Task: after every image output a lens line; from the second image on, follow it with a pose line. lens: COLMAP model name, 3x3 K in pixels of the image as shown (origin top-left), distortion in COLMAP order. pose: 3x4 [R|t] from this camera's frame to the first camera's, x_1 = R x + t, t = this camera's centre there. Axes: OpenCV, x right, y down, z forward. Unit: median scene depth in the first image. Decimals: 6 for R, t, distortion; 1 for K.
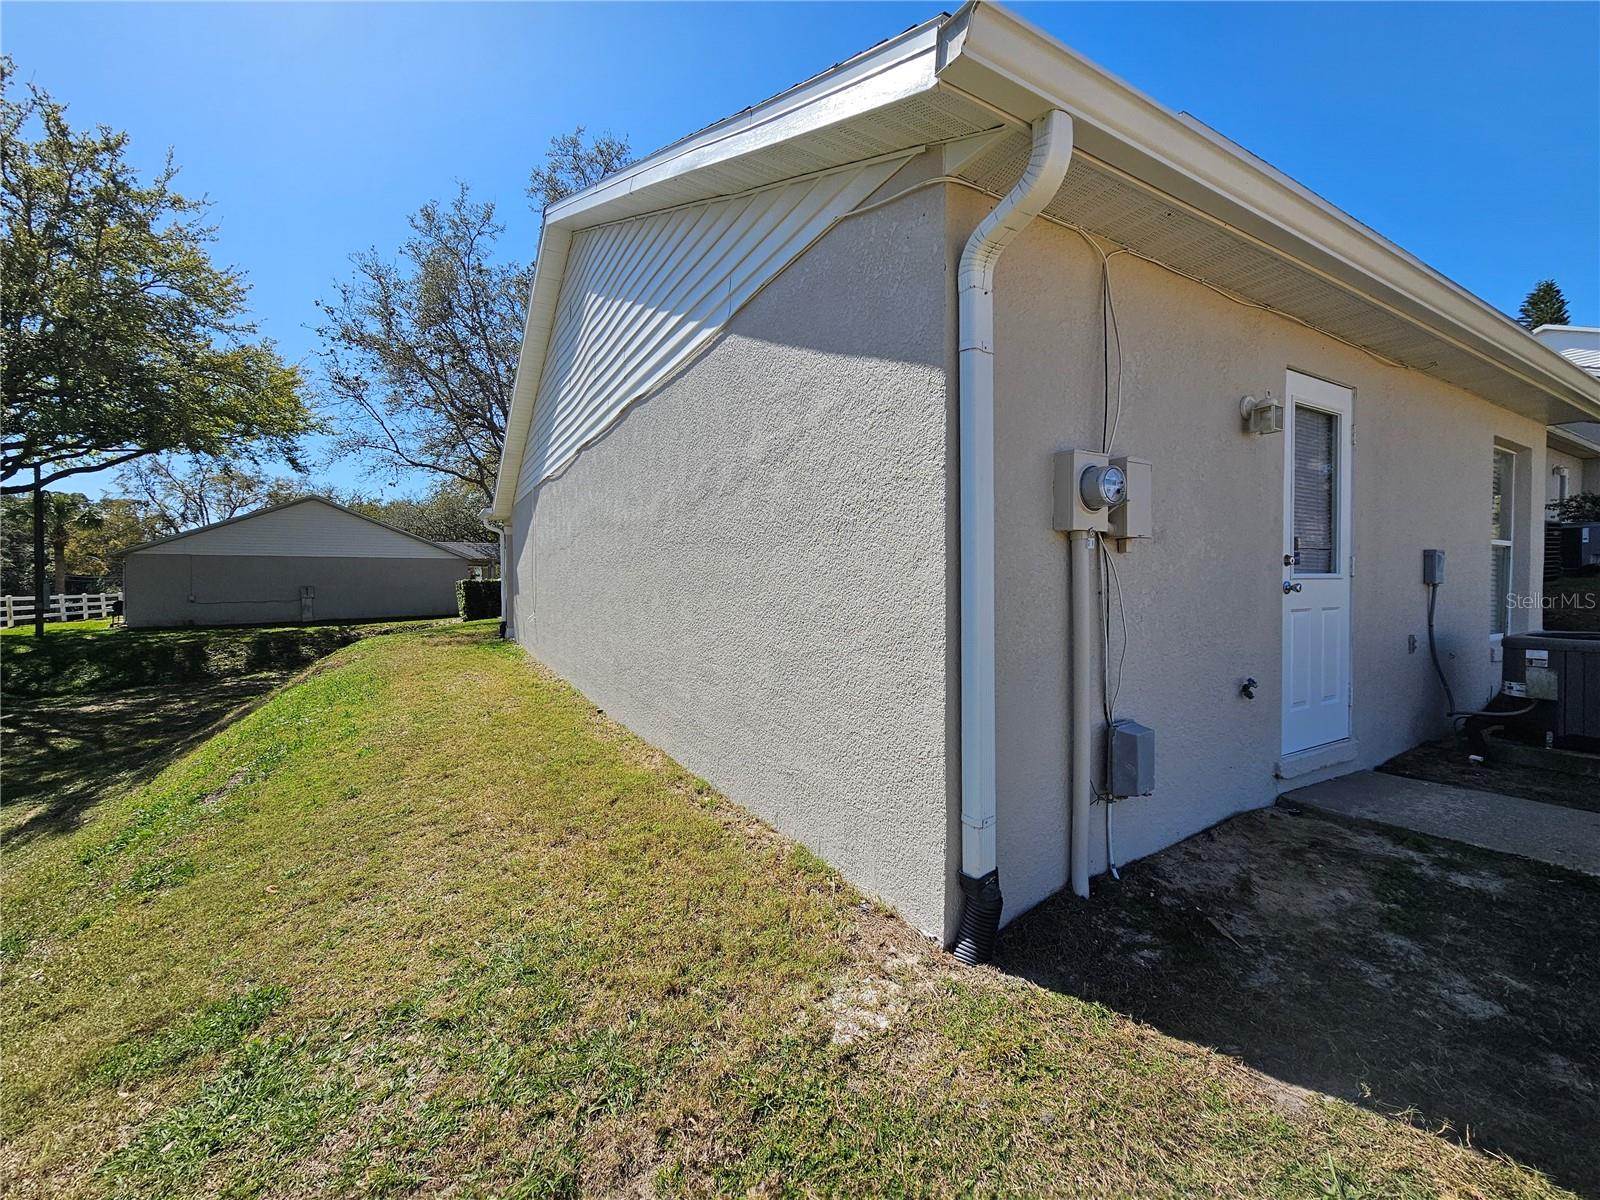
lens RADIAL K [[653.4, 0, 798.2], [0, 653.4, 596.7], [0, 0, 1]] dist [-0.001999, 0.000704]
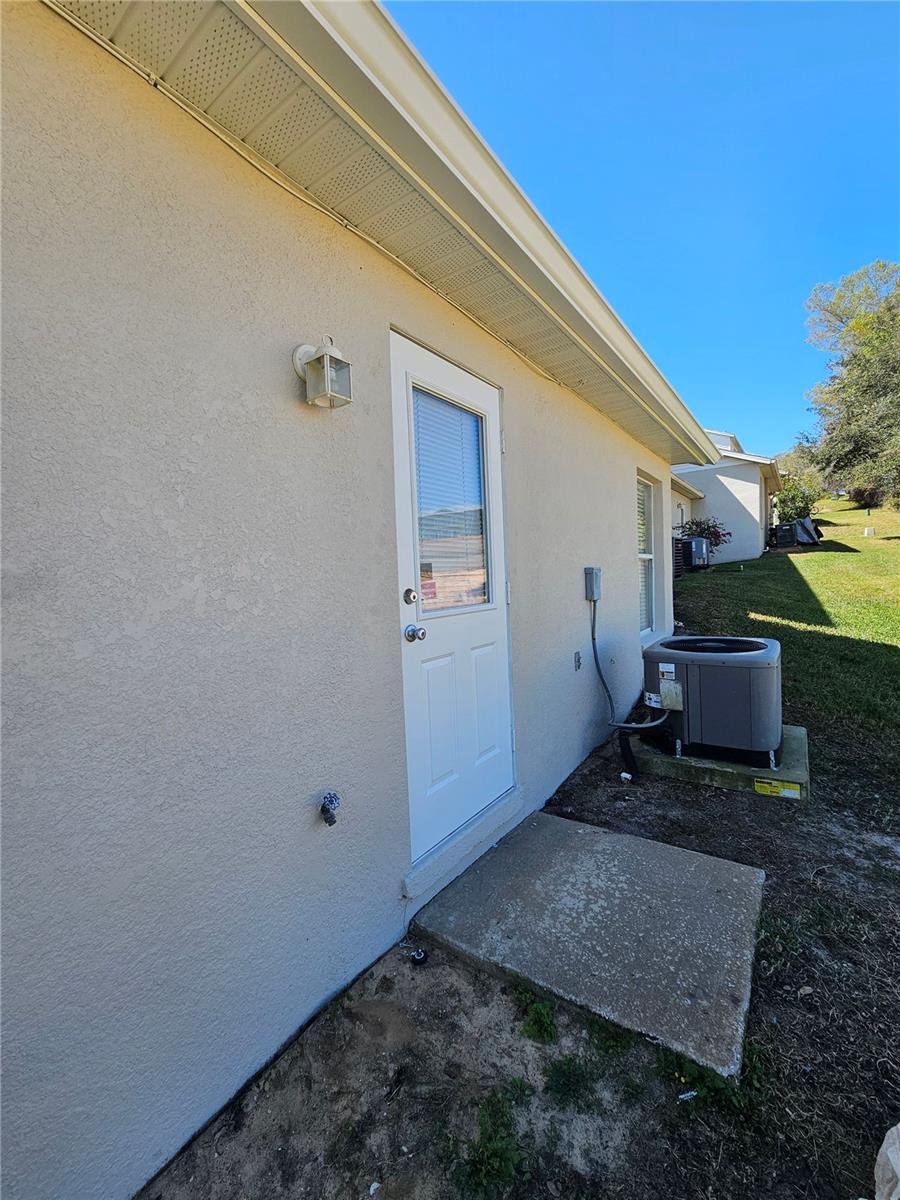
lens RADIAL K [[490.0, 0, 452.6], [0, 490.0, 602.0], [0, 0, 1]] dist [-0.001999, 0.000704]
pose [[0.911632, -0.057391, 0.406982, 0.510231], [0.051296, 0.998348, 0.025883, -0.054419], [-0.407795, -0.002719, 0.913070, 0.427363]]
